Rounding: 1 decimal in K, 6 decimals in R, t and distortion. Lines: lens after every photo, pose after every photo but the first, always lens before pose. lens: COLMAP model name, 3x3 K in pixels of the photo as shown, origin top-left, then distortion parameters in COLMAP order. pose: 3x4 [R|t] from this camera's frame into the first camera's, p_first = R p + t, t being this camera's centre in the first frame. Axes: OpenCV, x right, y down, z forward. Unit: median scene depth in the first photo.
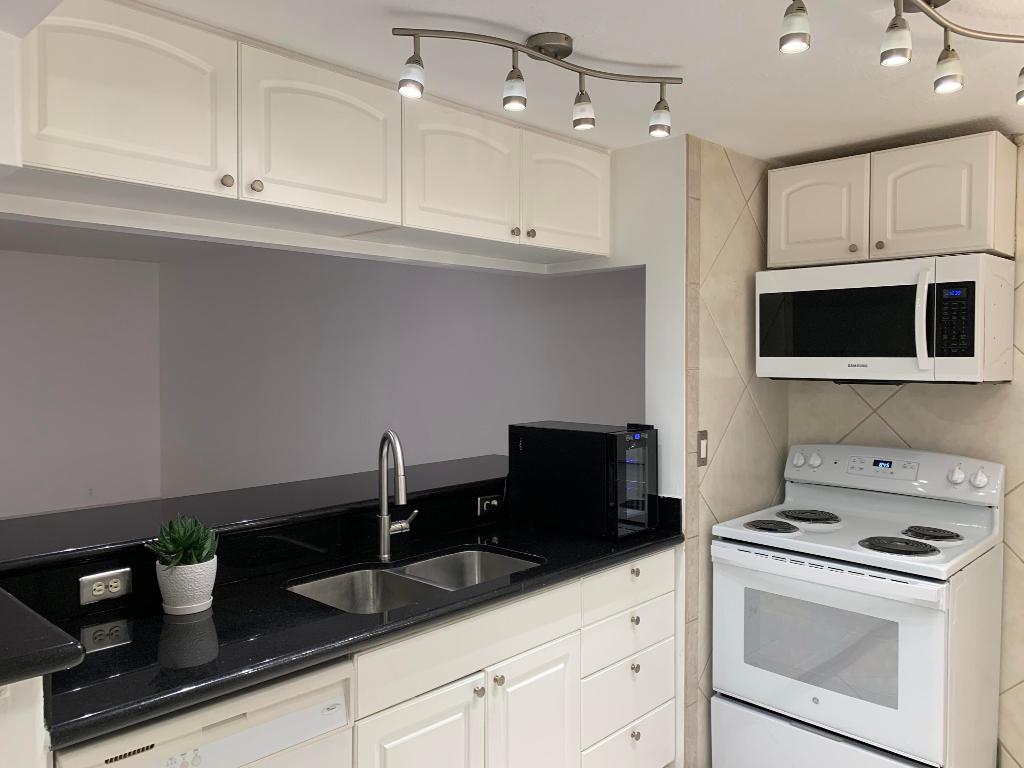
lens RADIAL K [[769.6, 0, 512.0], [0, 769.6, 384.0], [0, 0, 1]] dist [-0.024110, 0.000870]
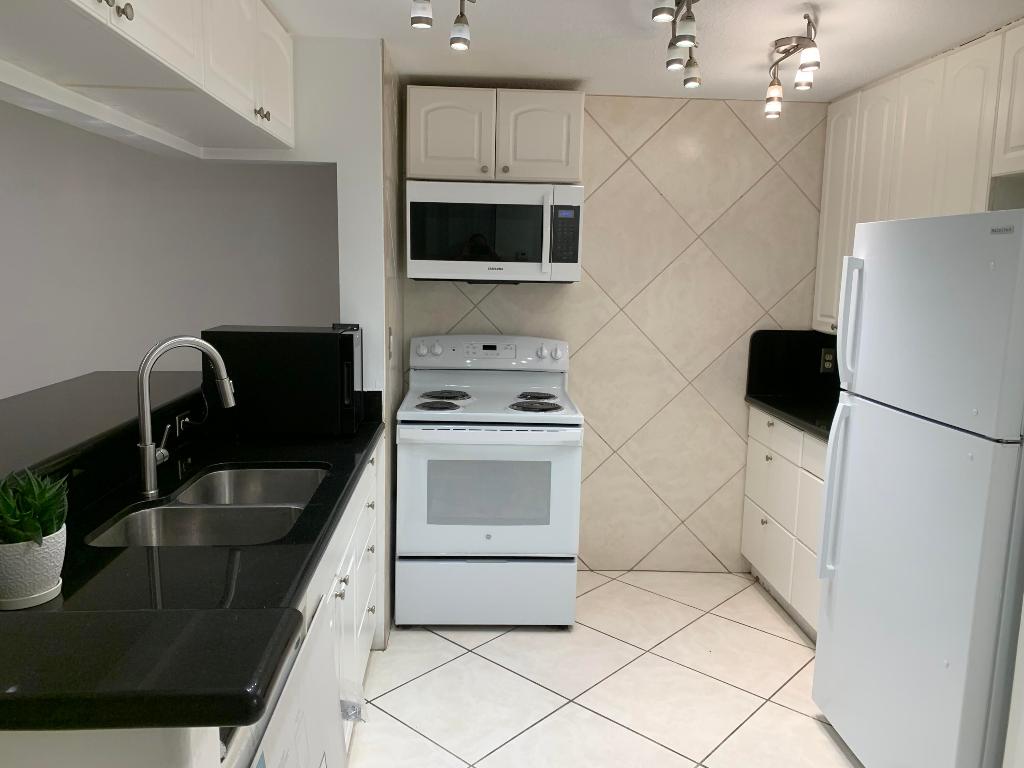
lens RADIAL K [[758.0, 0, 512.0], [0, 758.0, 384.0], [0, 0, 1]] dist [0.085159, -0.128079]
pose [[0.674513, -0.102164, 0.731160, -0.441655], [0.008230, 0.991358, 0.130929, 0.000360], [-0.738217, -0.082296, 0.669524, 0.141181]]
